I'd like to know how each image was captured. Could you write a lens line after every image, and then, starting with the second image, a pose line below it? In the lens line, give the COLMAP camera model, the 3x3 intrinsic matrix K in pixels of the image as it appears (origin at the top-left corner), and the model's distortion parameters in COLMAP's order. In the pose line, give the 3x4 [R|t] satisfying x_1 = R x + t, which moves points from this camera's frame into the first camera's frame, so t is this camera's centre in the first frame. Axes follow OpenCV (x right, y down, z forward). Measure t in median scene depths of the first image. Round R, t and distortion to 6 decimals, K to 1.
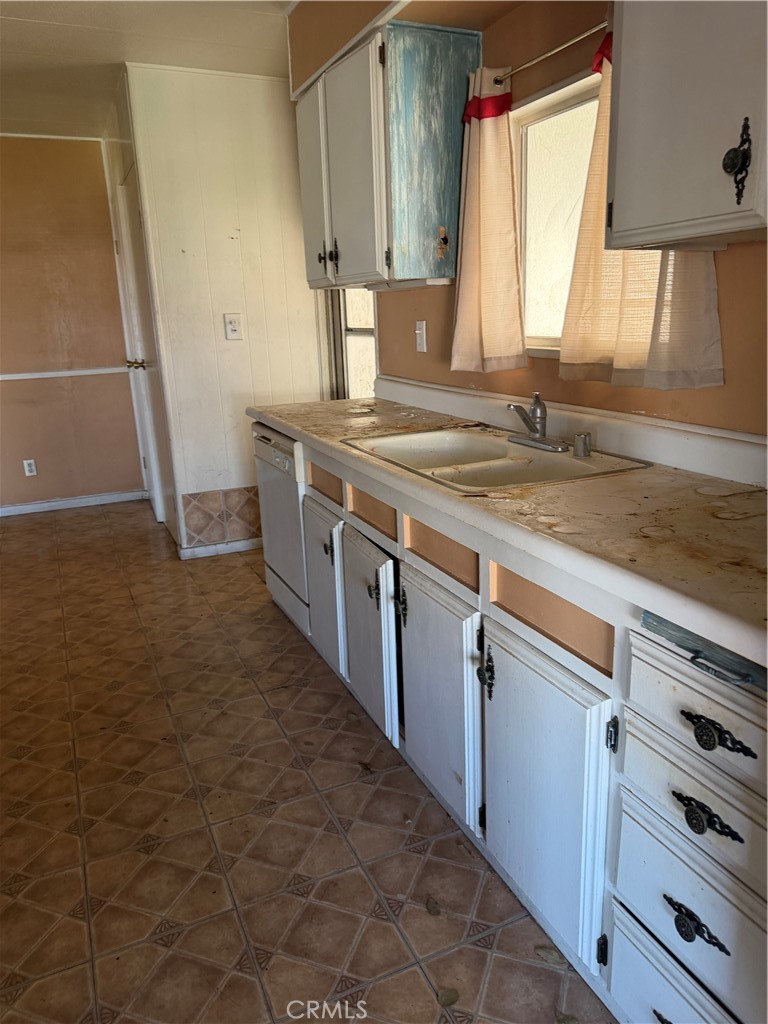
lens RADIAL K [[724.6, 0, 380.1], [0, 724.6, 548.1], [0, 0, 1]] dist [0.041354, -0.075236]
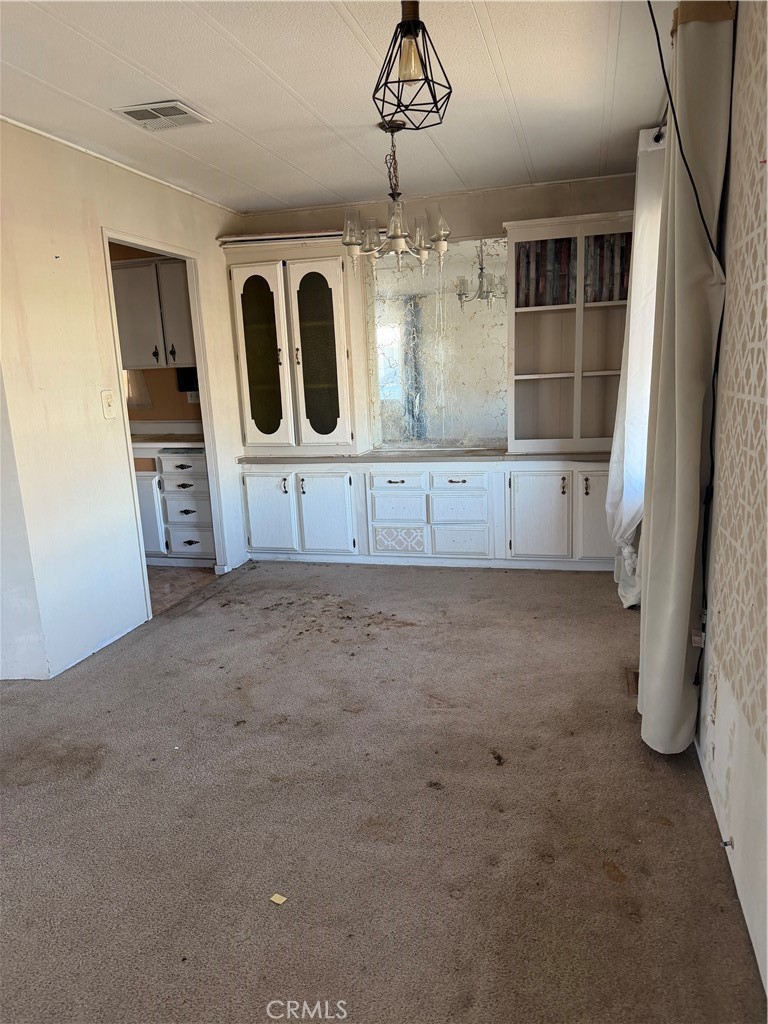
lens RADIAL K [[724.6, 0, 388.2], [0, 724.6, 537.1], [0, 0, 1]] dist [0.041354, -0.075236]
pose [[0.637887, -0.159198, 0.753496, -0.812896], [0.233303, 0.972372, 0.007935, 0.326819], [-0.733941, 0.170731, 0.657405, -1.064060]]
